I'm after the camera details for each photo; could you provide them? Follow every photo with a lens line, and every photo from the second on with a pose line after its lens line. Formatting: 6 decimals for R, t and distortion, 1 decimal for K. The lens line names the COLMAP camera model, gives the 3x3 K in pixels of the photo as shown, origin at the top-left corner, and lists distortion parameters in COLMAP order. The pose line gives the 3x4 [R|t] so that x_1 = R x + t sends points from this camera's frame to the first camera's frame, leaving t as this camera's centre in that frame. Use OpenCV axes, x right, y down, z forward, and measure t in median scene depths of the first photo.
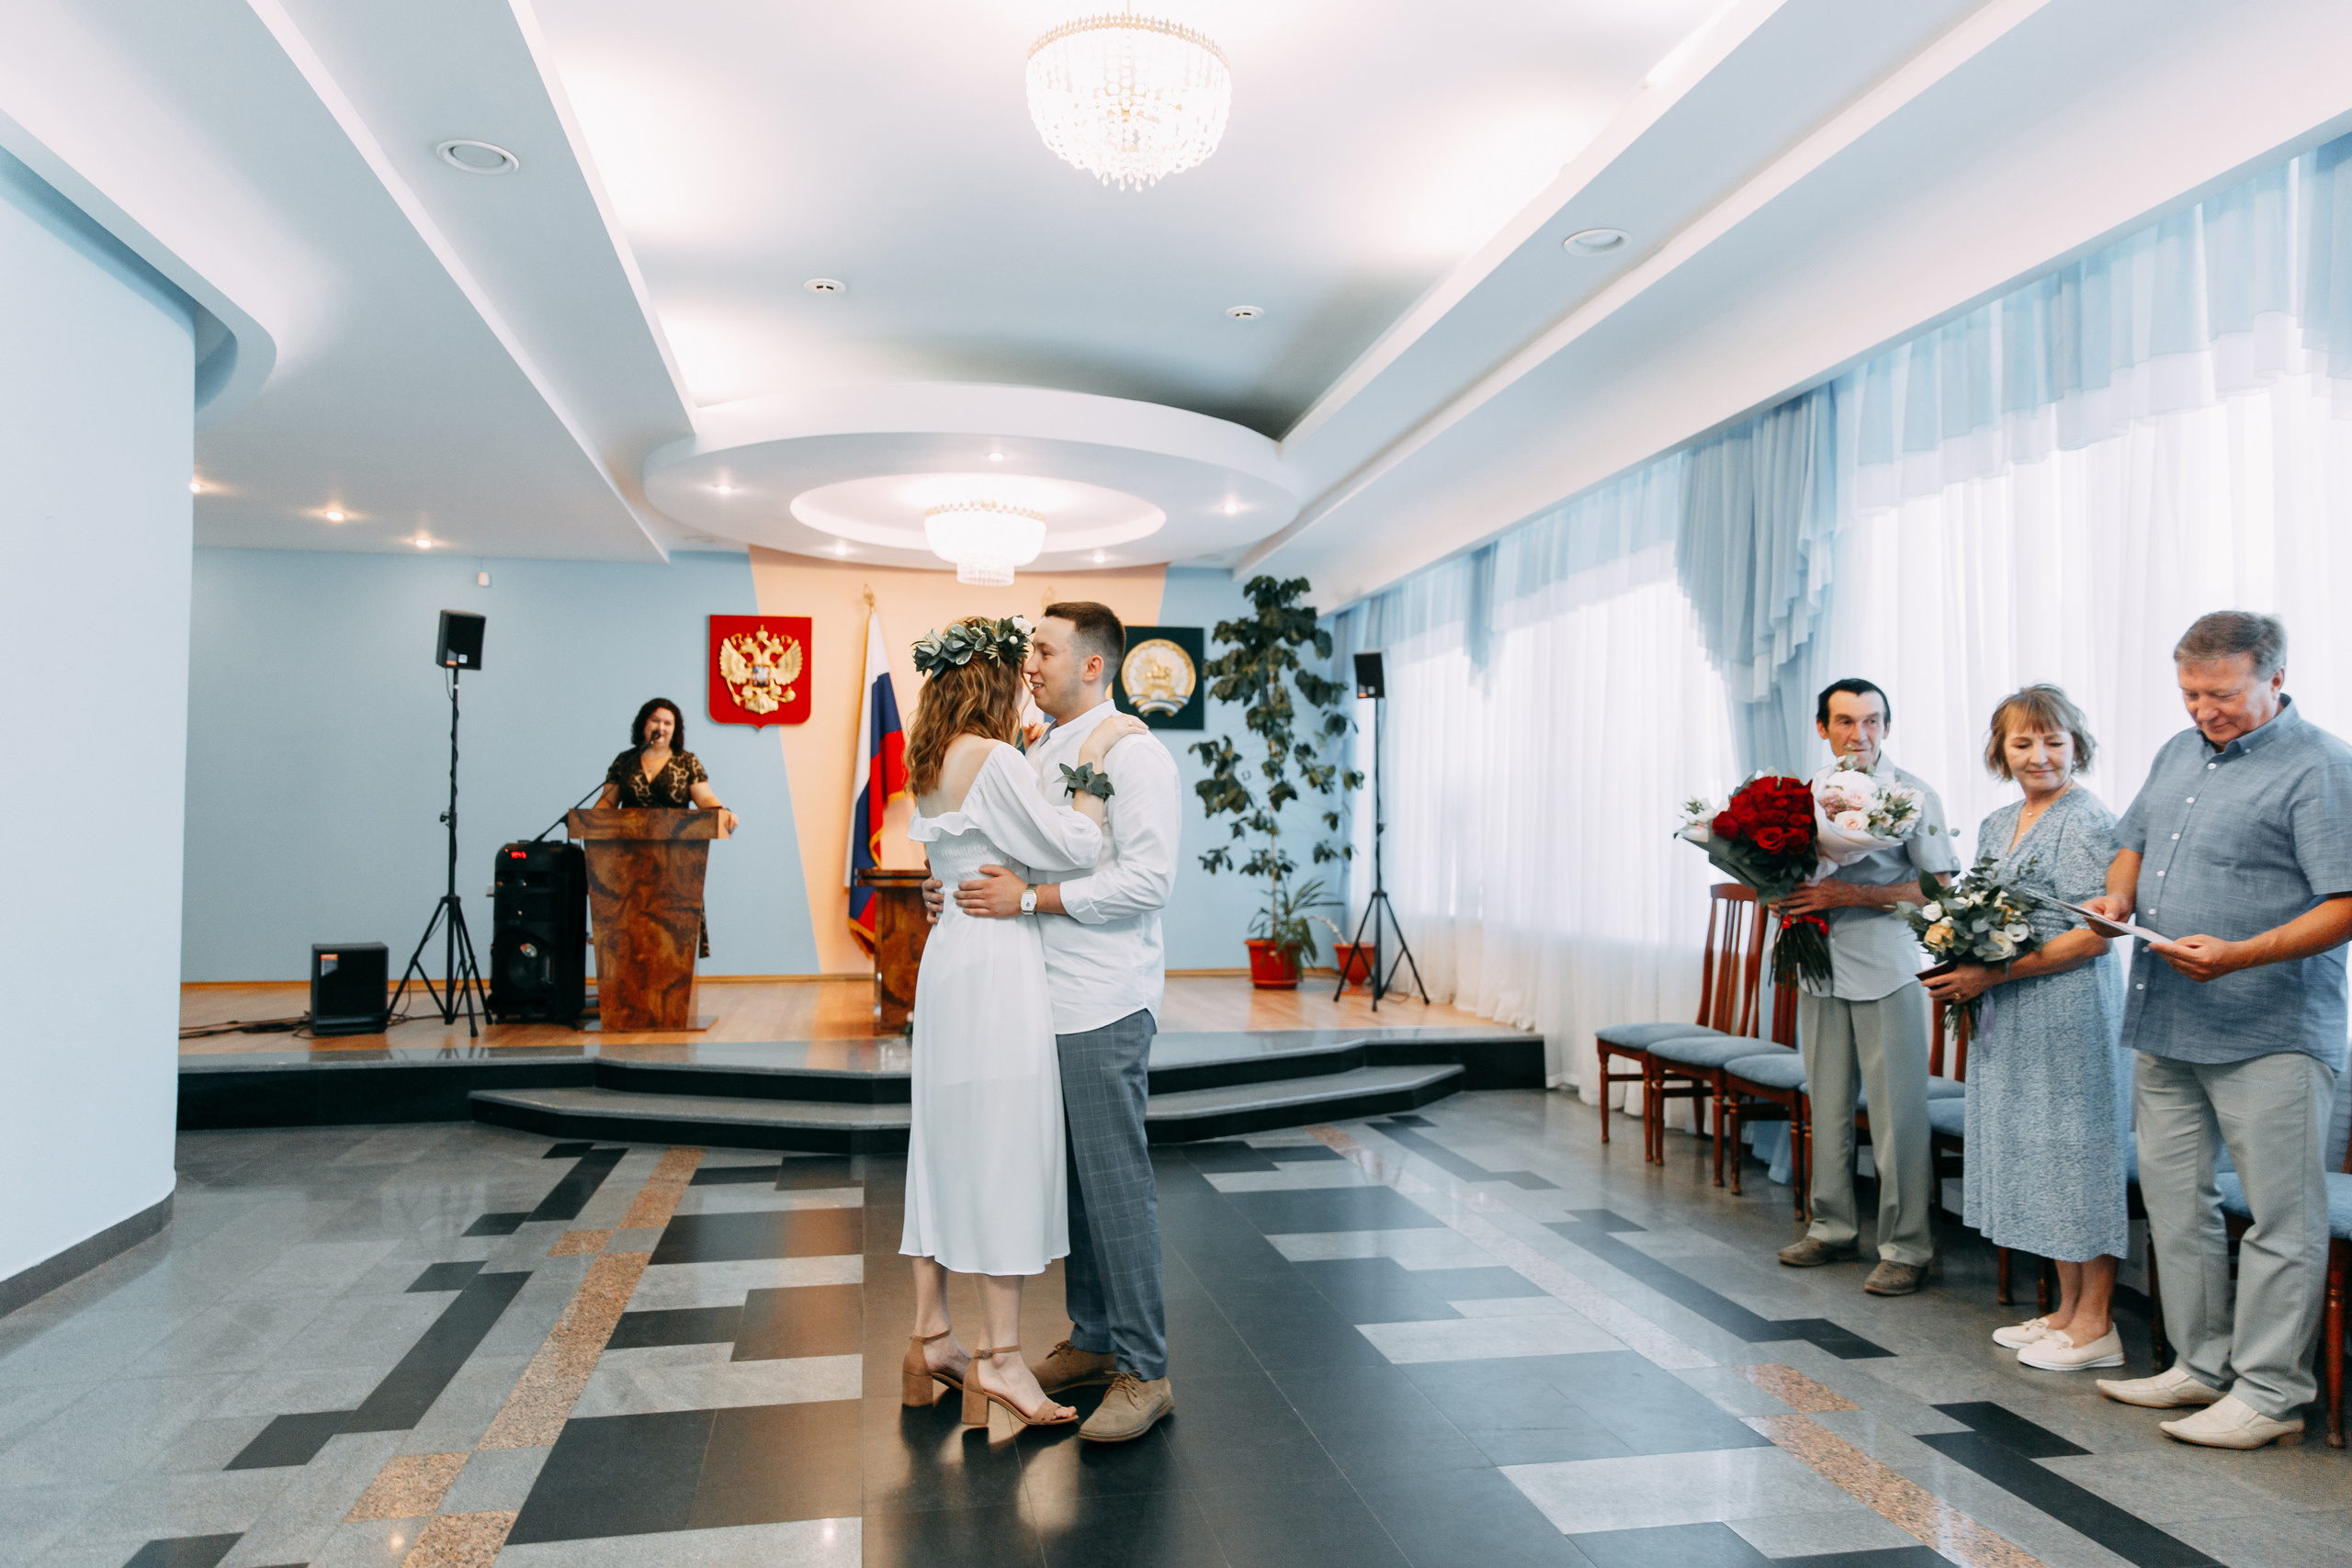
lens RADIAL K [[1552.6, 0, 1192.3], [0, 1552.6, 779.1], [0, 0, 1]] dist [0.000938, 0.000714]
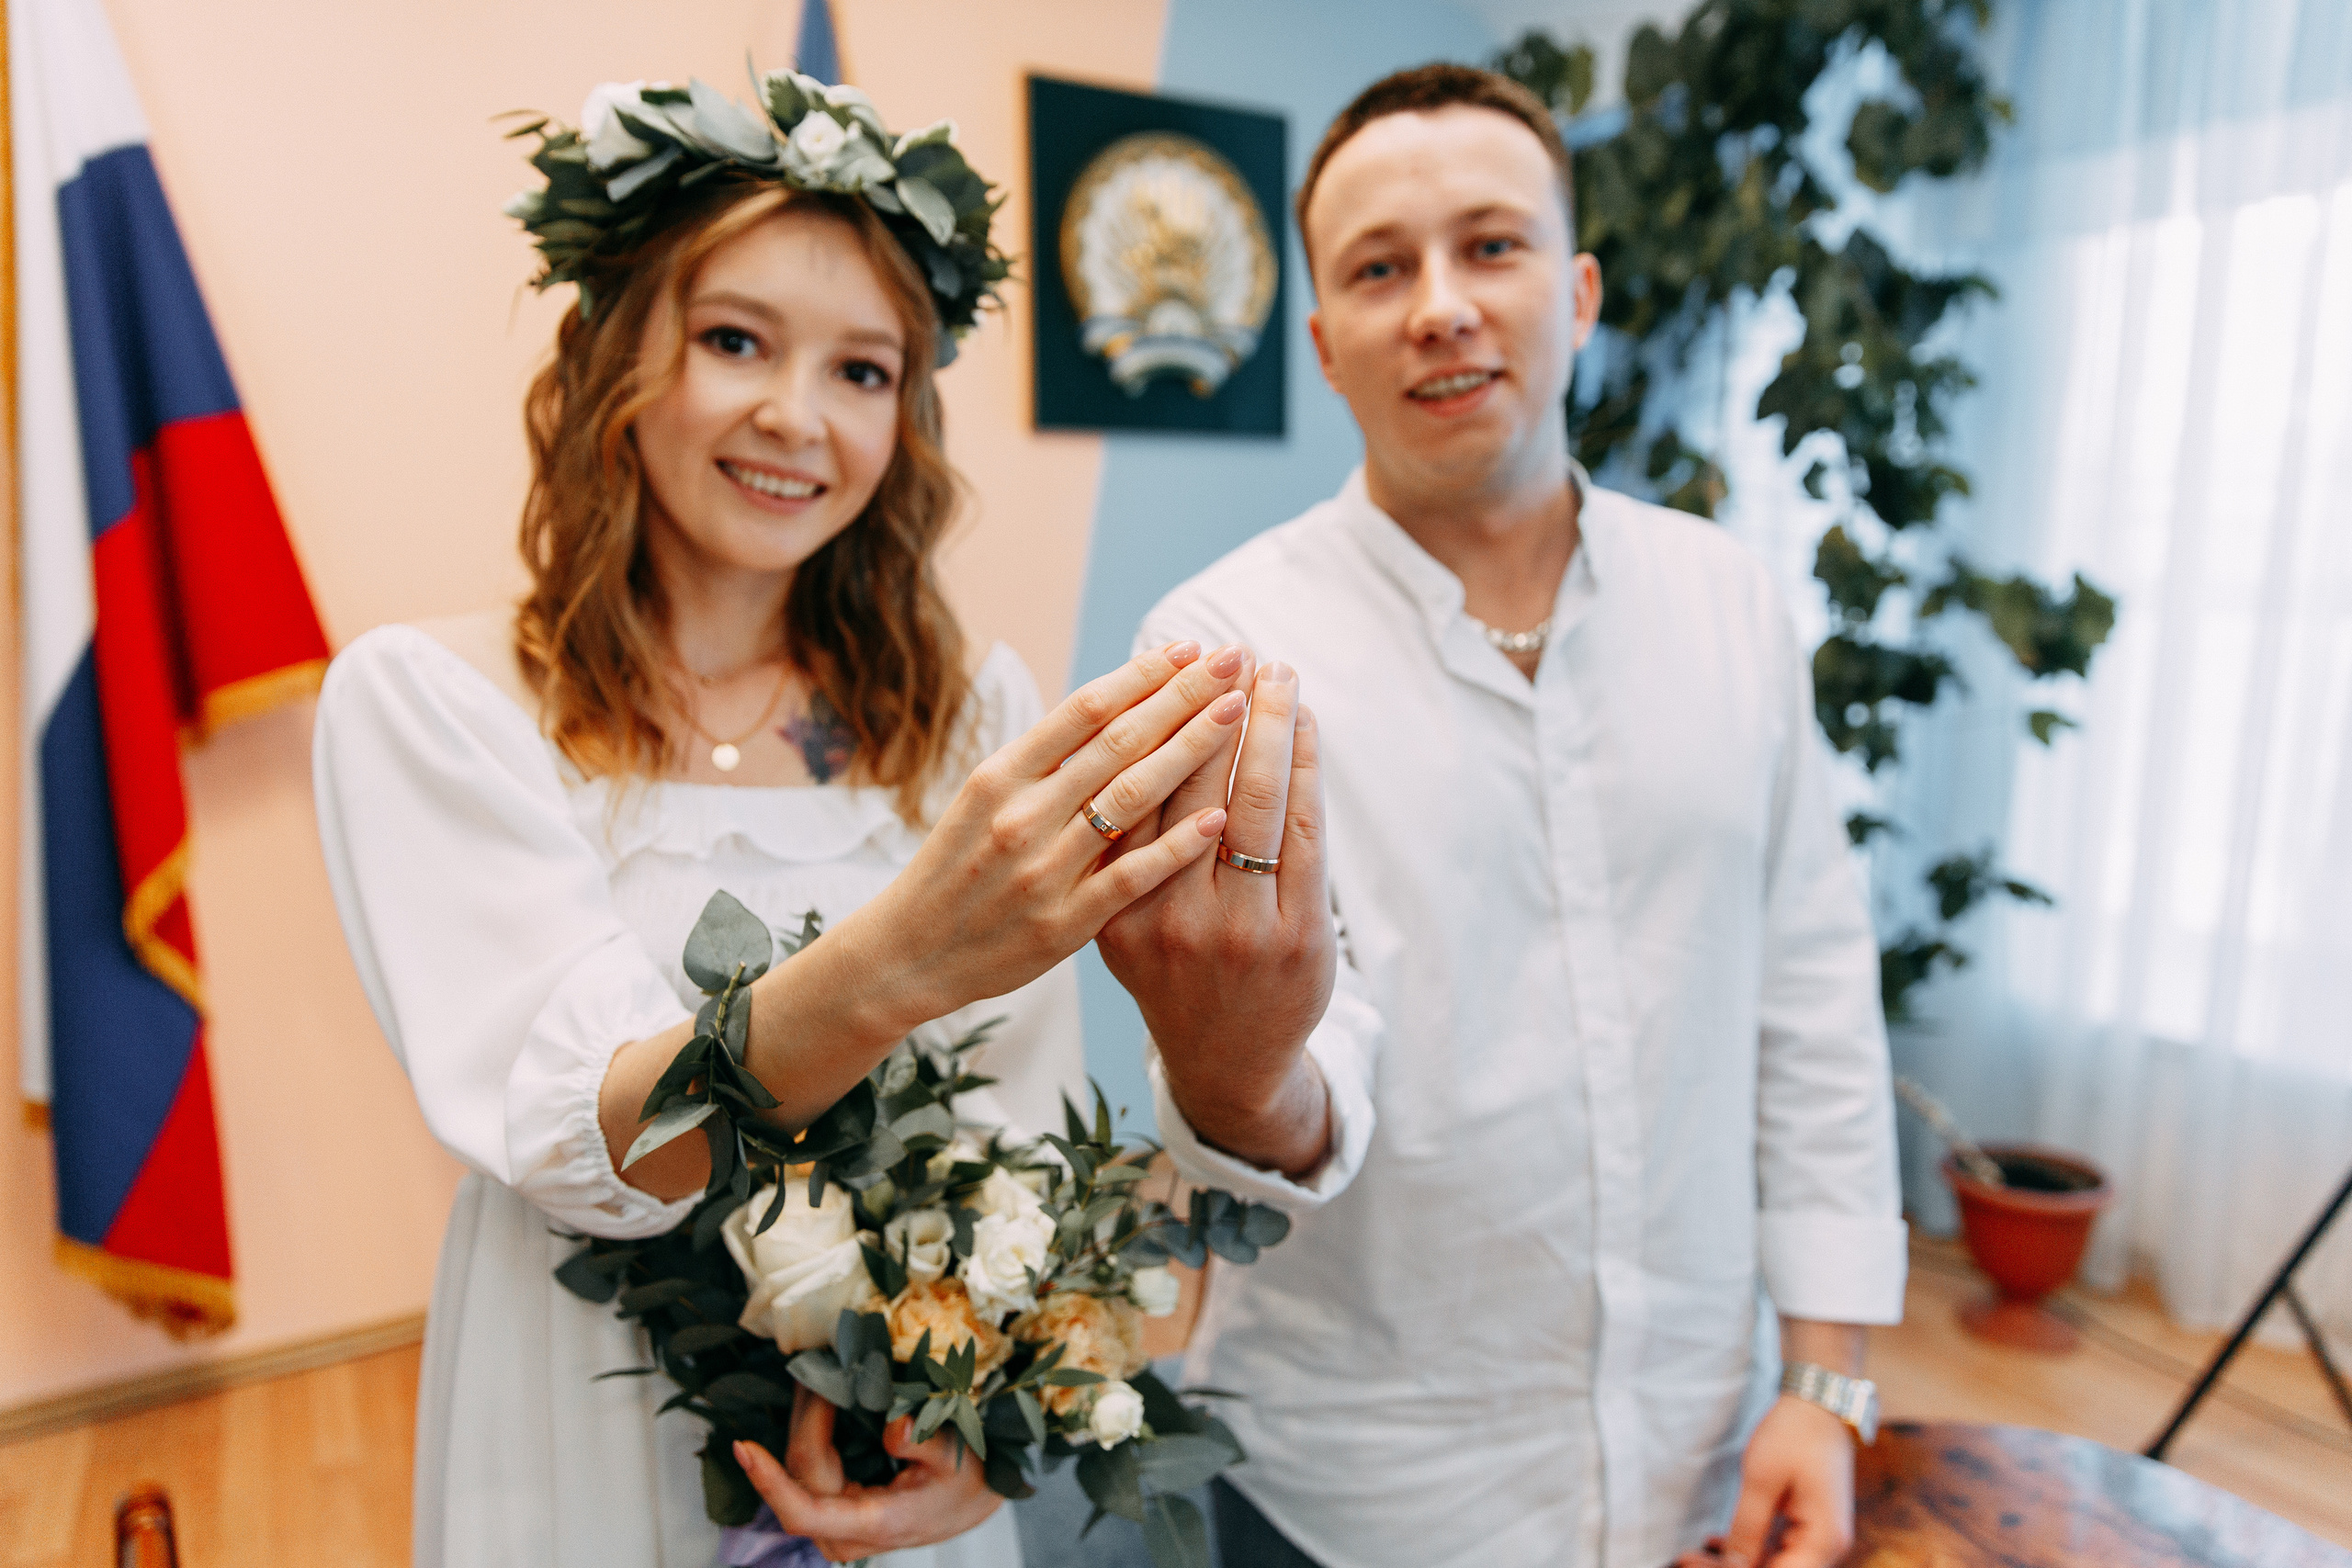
lens RADIAL K [[1552.6, 0, 1192.3], [0, 1552.6, 779.1], [0, 0, 1]] dist [0.000938, 0.000714]
pose [[0.938371, -0.061671, 0.340083, -0.145458], [-0.003839, 0.982032, 0.188676, -0.025794], [-0.345608, -0.178353, 0.921274, 0.783708]]
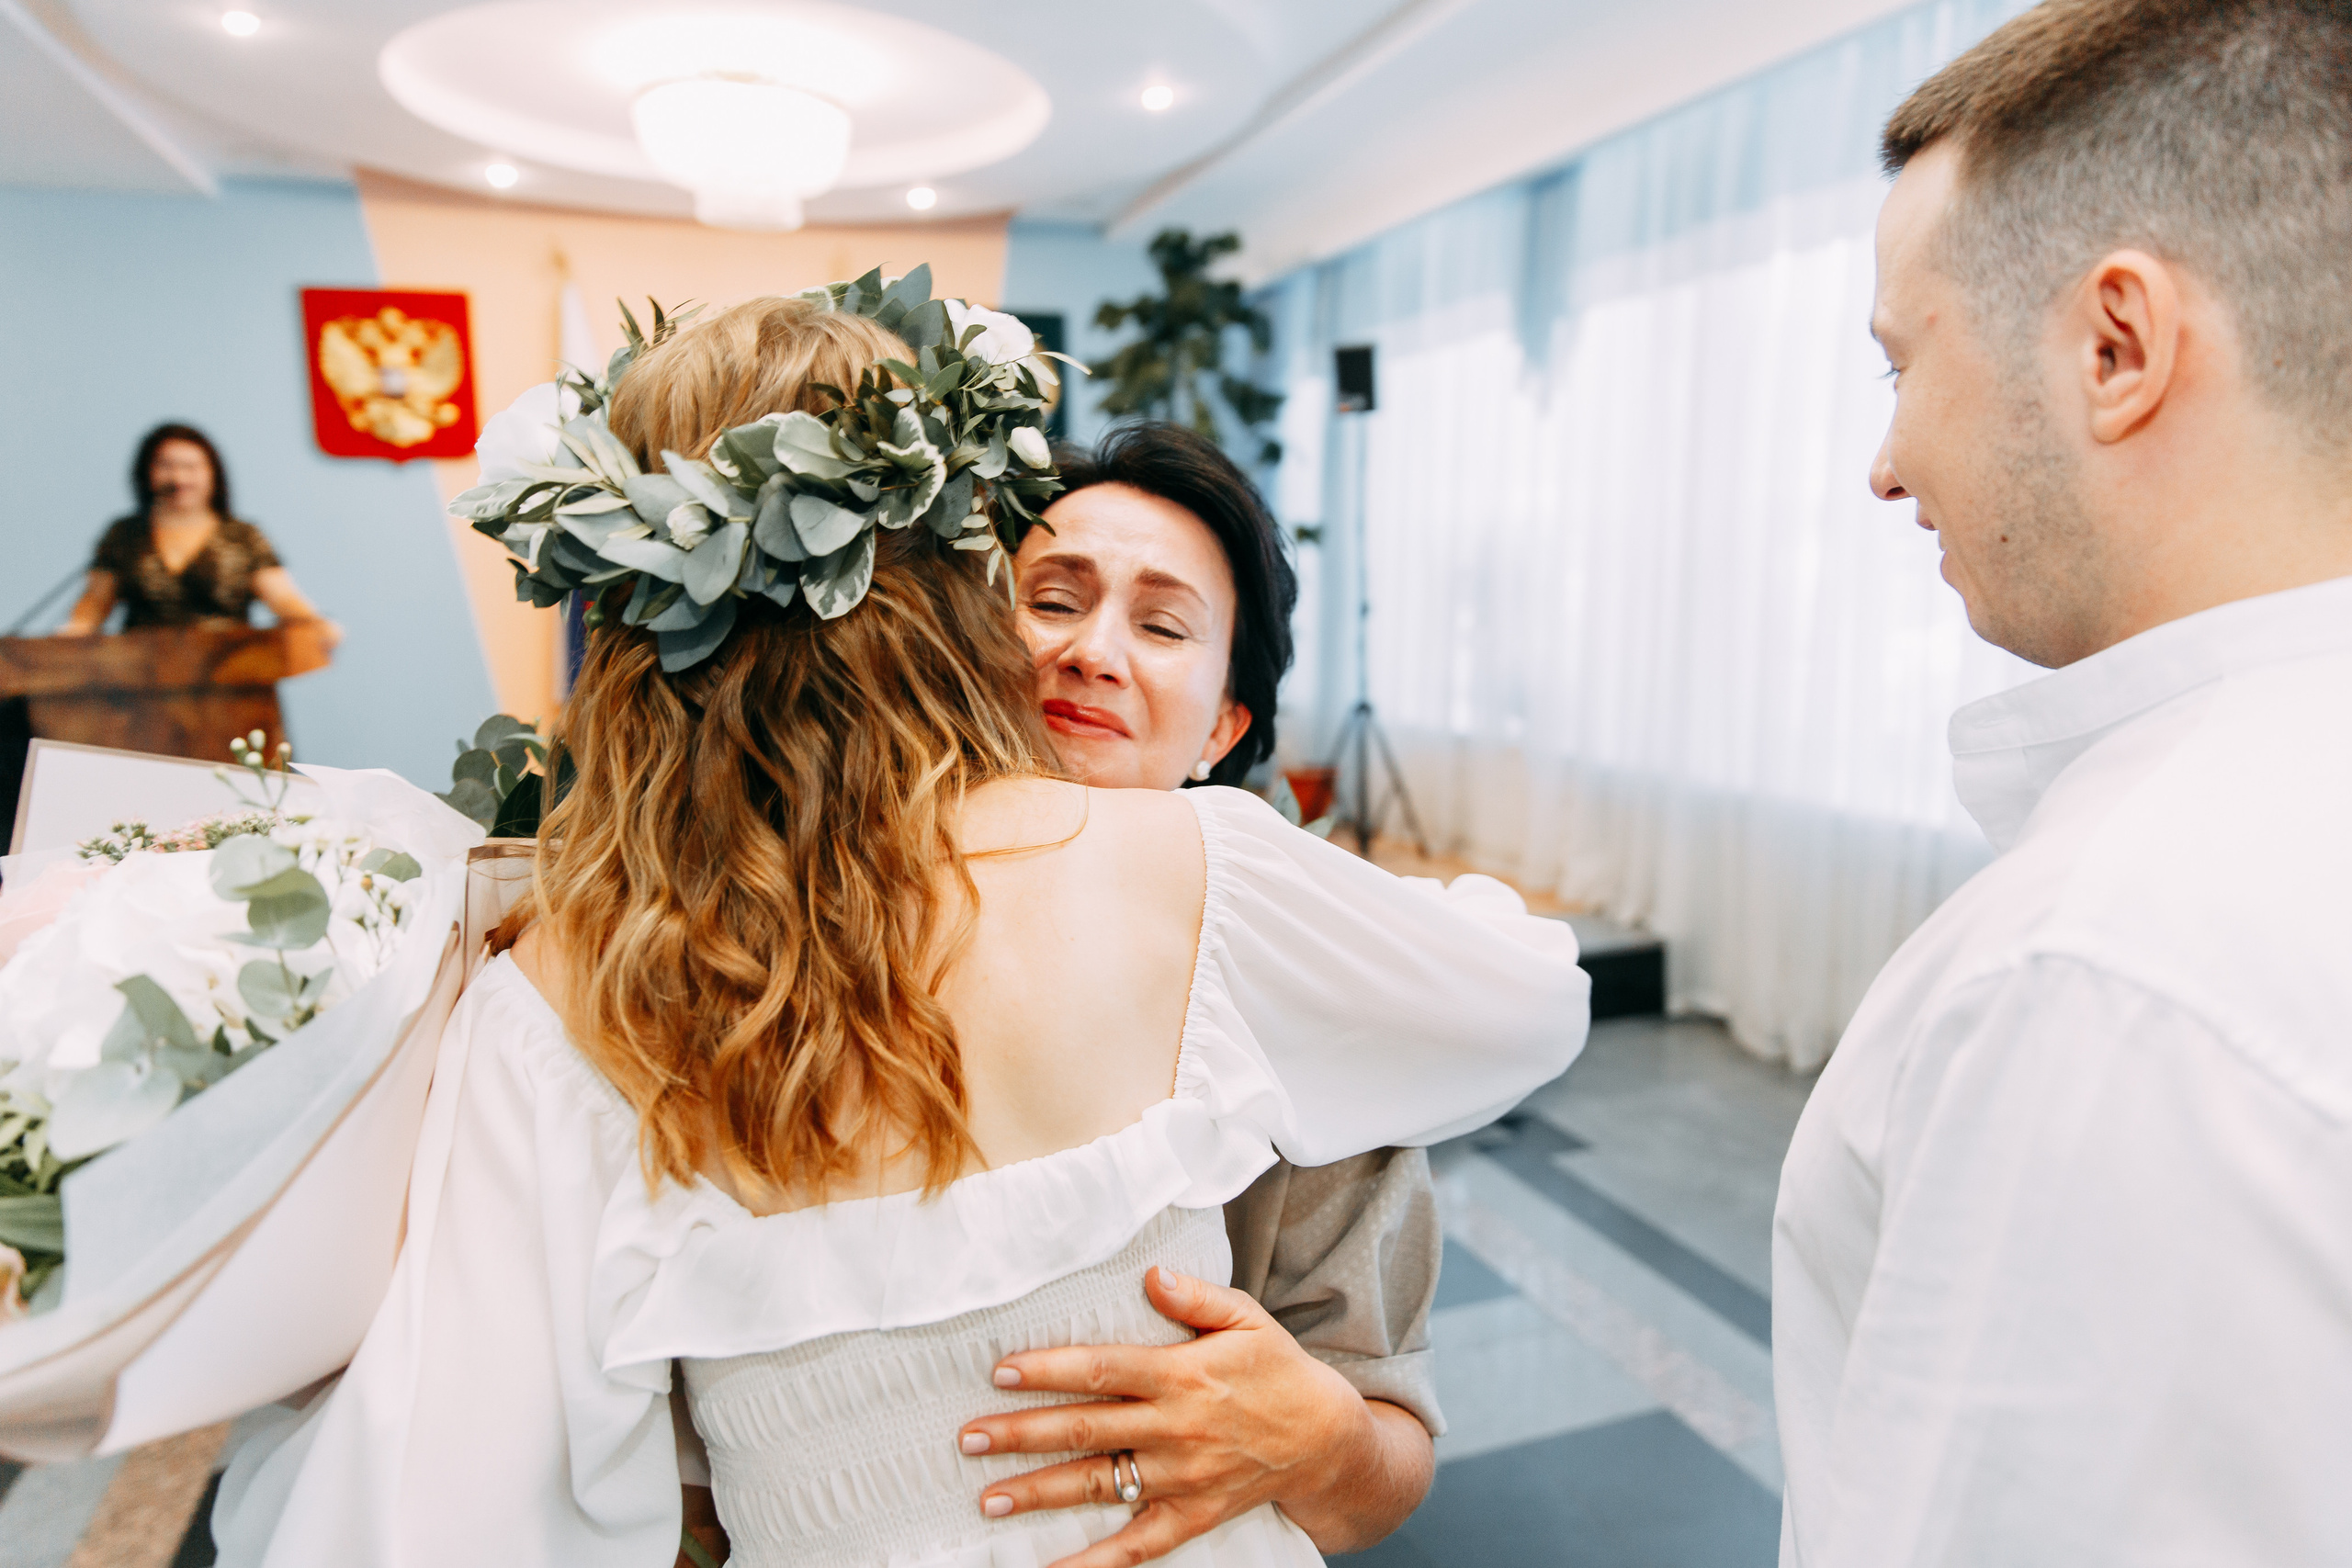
lens RADIAL K [[1552.6, 0, 1192.3], [0, 1552.6, 779.1], [0, 0, 1]] dist [0.000938, 0.000714]
pose [[0.988626, -0.039381, 0.145148, -0.052975], [0.012859, 0.983709, 0.179307, -0.017329], [-0.149845, -0.175401, 0.973027, 0.311301]]
